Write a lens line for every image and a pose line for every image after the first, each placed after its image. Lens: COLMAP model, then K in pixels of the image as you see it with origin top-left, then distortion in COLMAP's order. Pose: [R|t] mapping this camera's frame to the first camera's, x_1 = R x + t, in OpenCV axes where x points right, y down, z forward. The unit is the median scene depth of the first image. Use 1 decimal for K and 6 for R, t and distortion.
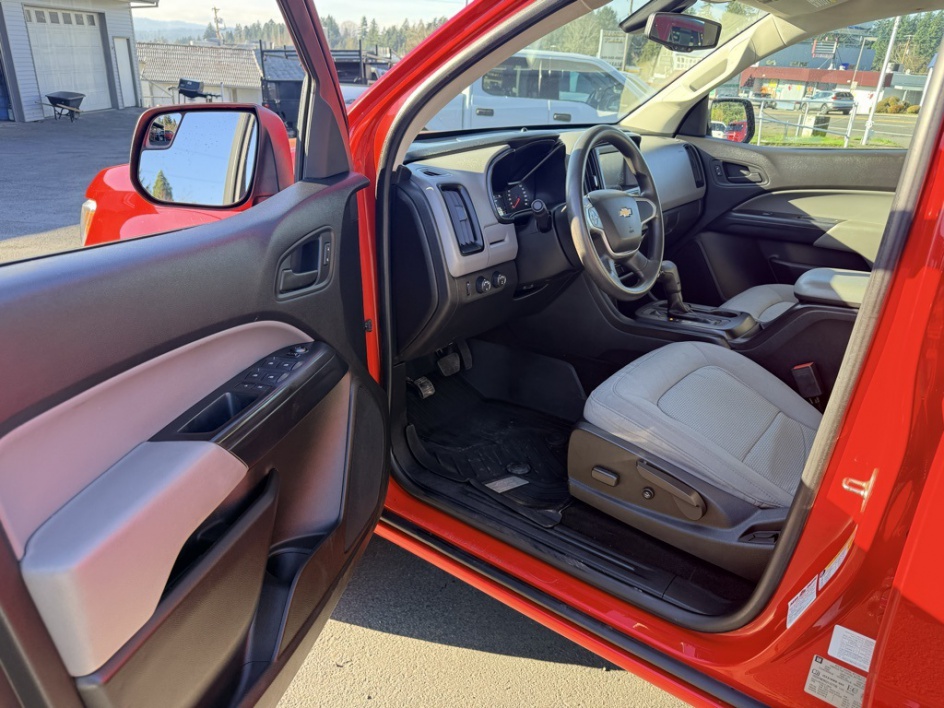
lens RADIAL K [[685.0, 0, 473.8], [0, 685.0, 356.3], [0, 0, 1]] dist [0.027517, -0.034416]
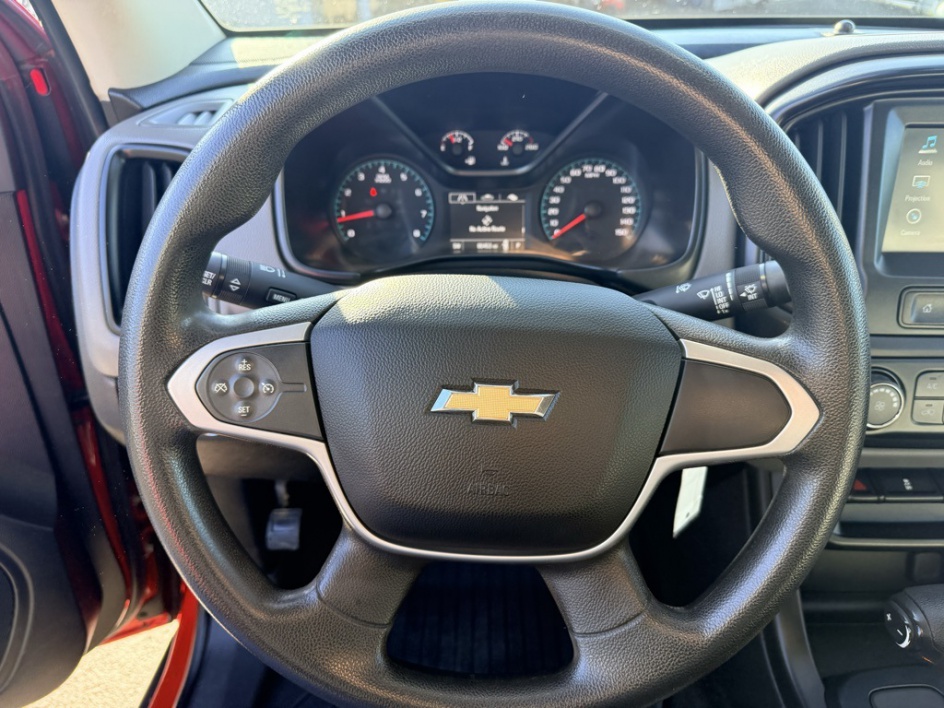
lens RADIAL K [[685.0, 0, 474.1], [0, 685.0, 355.5], [0, 0, 1]] dist [0.027517, -0.034416]
pose [[0.597689, 0.377812, -0.707125, 0.226974], [-0.278074, 0.924941, 0.259151, -0.170175], [0.751959, 0.041741, 0.657887, 0.511581]]
